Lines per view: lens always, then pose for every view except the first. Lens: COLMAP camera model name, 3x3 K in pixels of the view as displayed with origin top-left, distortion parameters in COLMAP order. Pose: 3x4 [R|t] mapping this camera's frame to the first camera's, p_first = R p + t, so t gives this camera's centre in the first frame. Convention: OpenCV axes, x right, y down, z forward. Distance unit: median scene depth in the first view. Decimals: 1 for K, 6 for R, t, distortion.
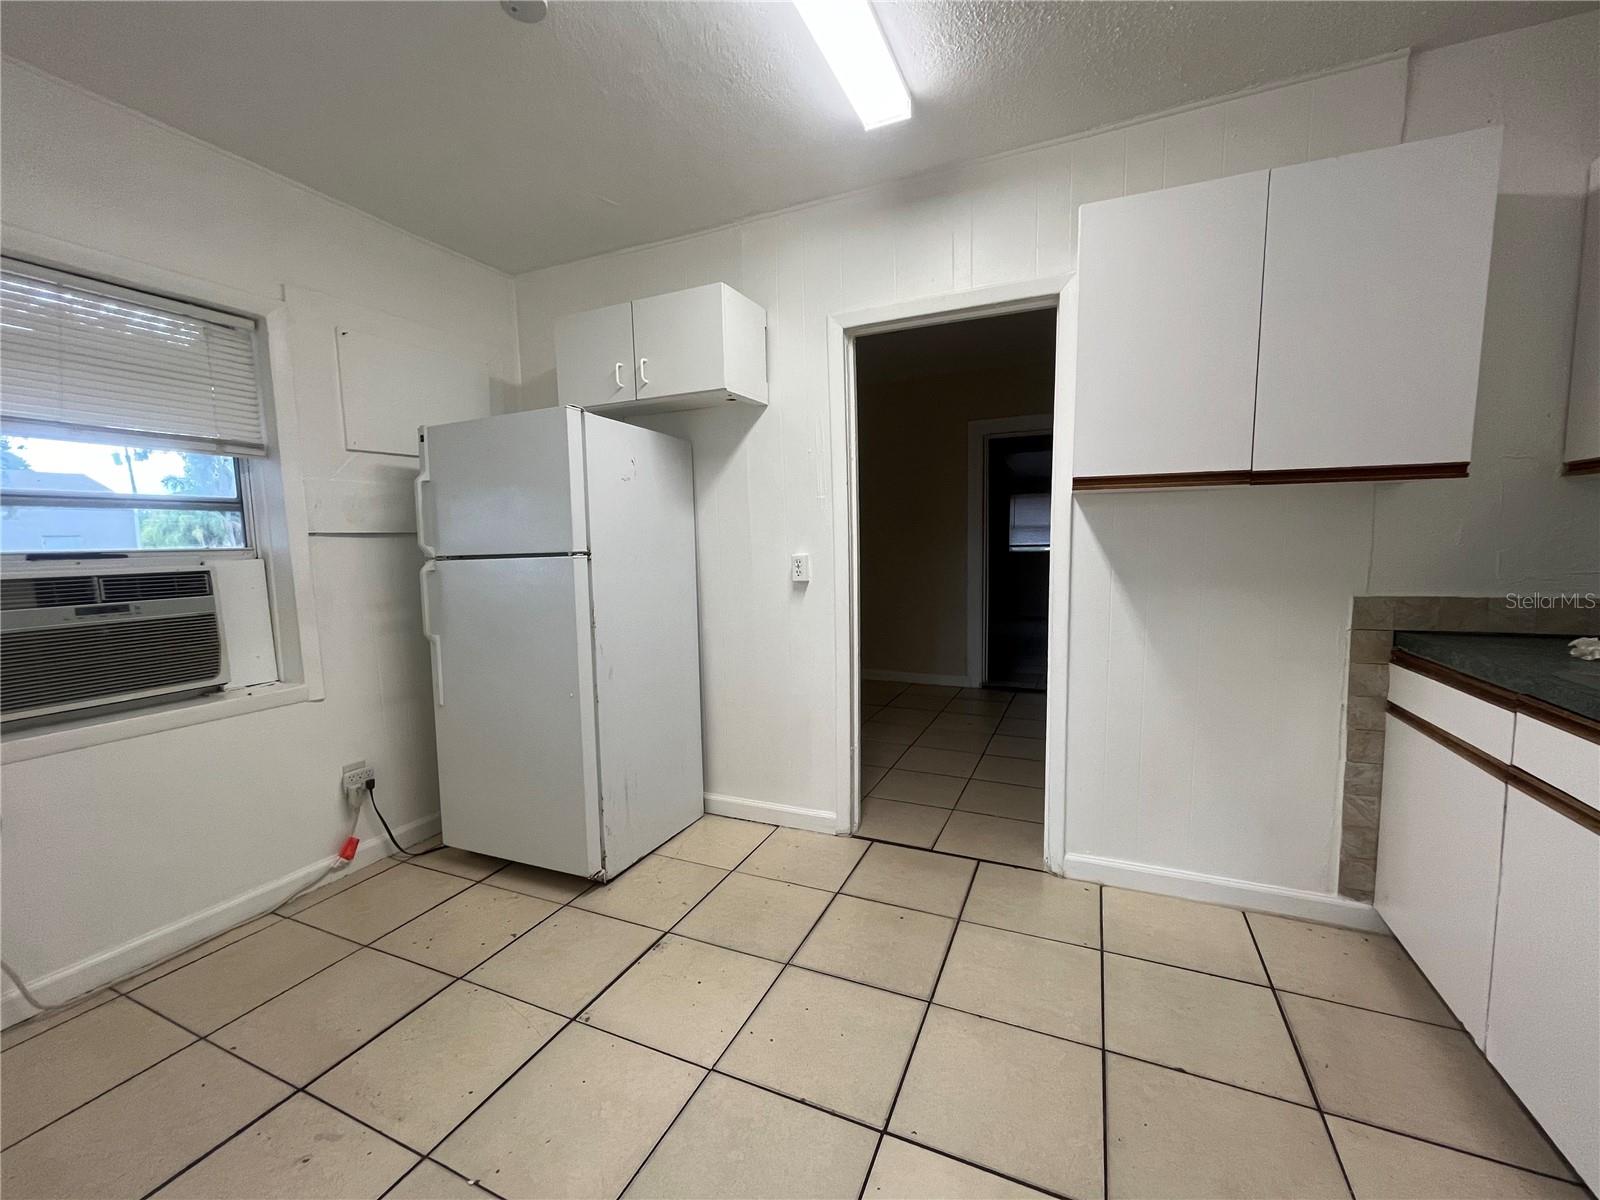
lens RADIAL K [[650.1, 0, 799.9], [0, 650.1, 602.7], [0, 0, 1]] dist [0.001256, -0.000222]
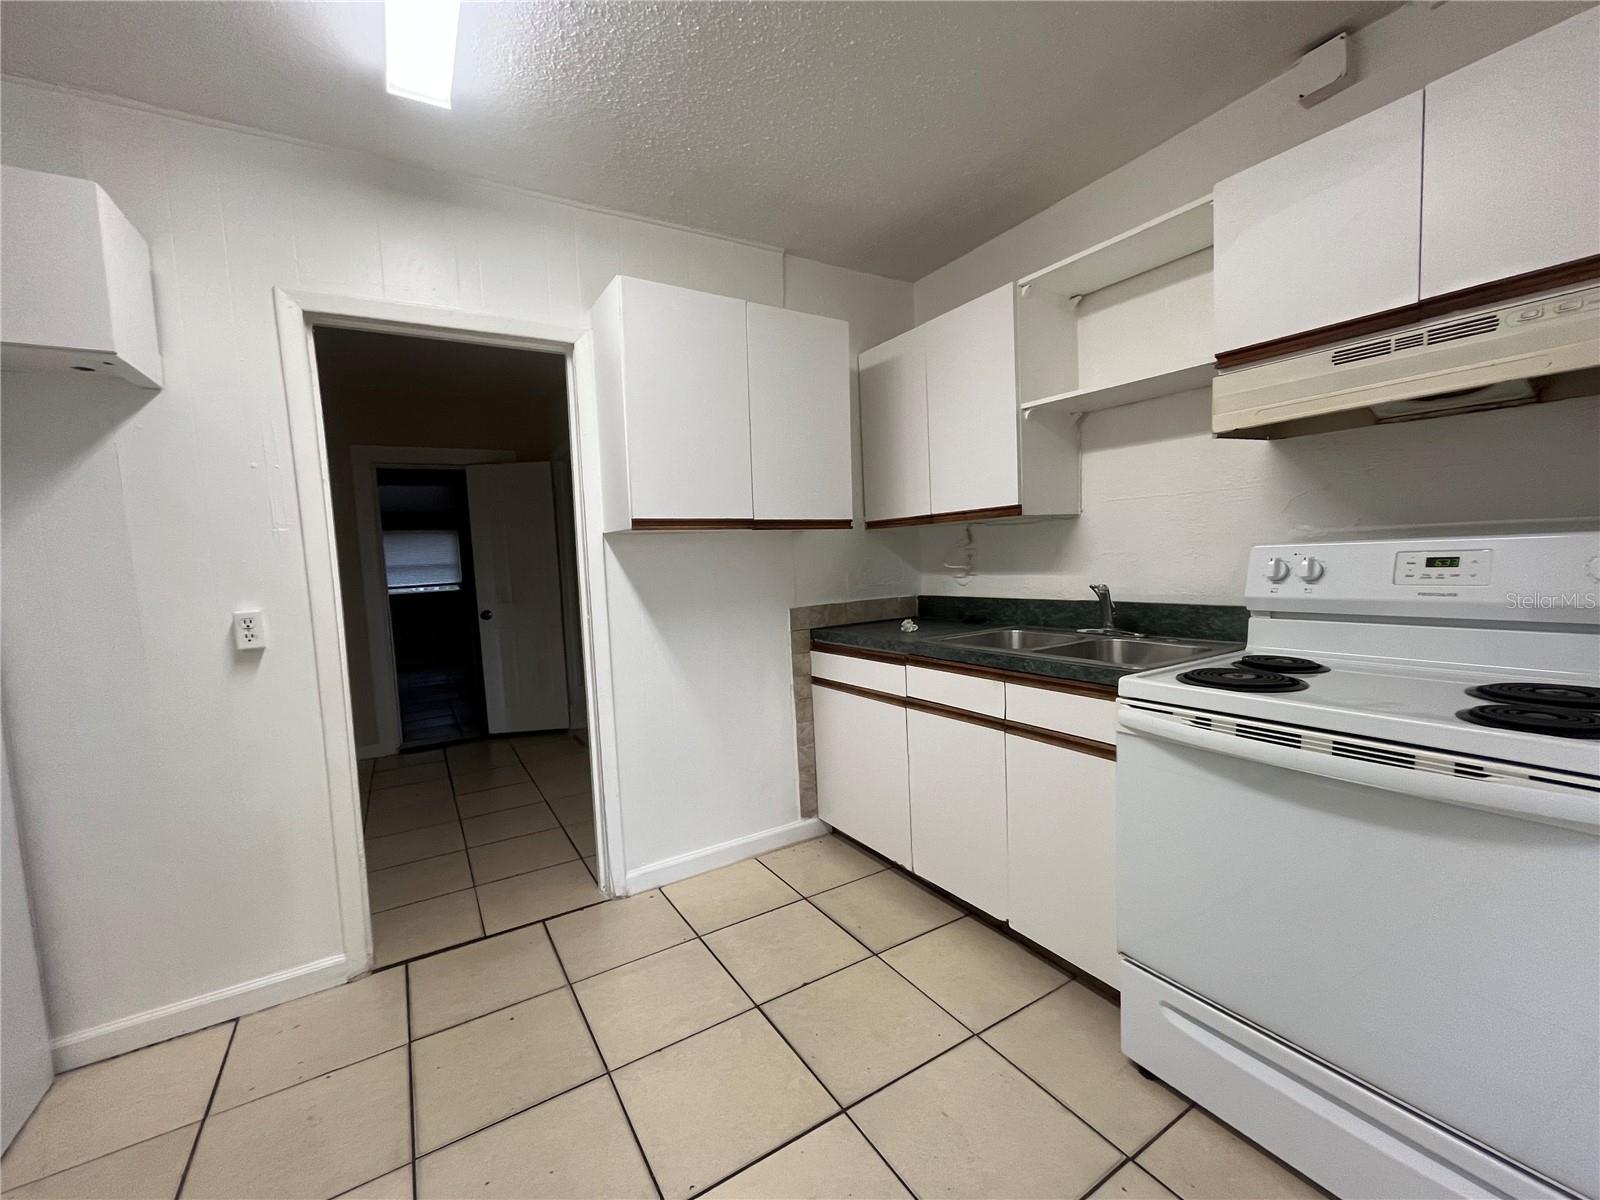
lens RADIAL K [[650.1, 0, 793.4], [0, 650.1, 602.5], [0, 0, 1]] dist [0.001256, -0.000222]
pose [[0.572284, -0.065896, 0.817404, -0.312038], [0.113785, 0.993505, 0.000429, -0.021647], [-0.812123, 0.092763, 0.576065, 0.158602]]
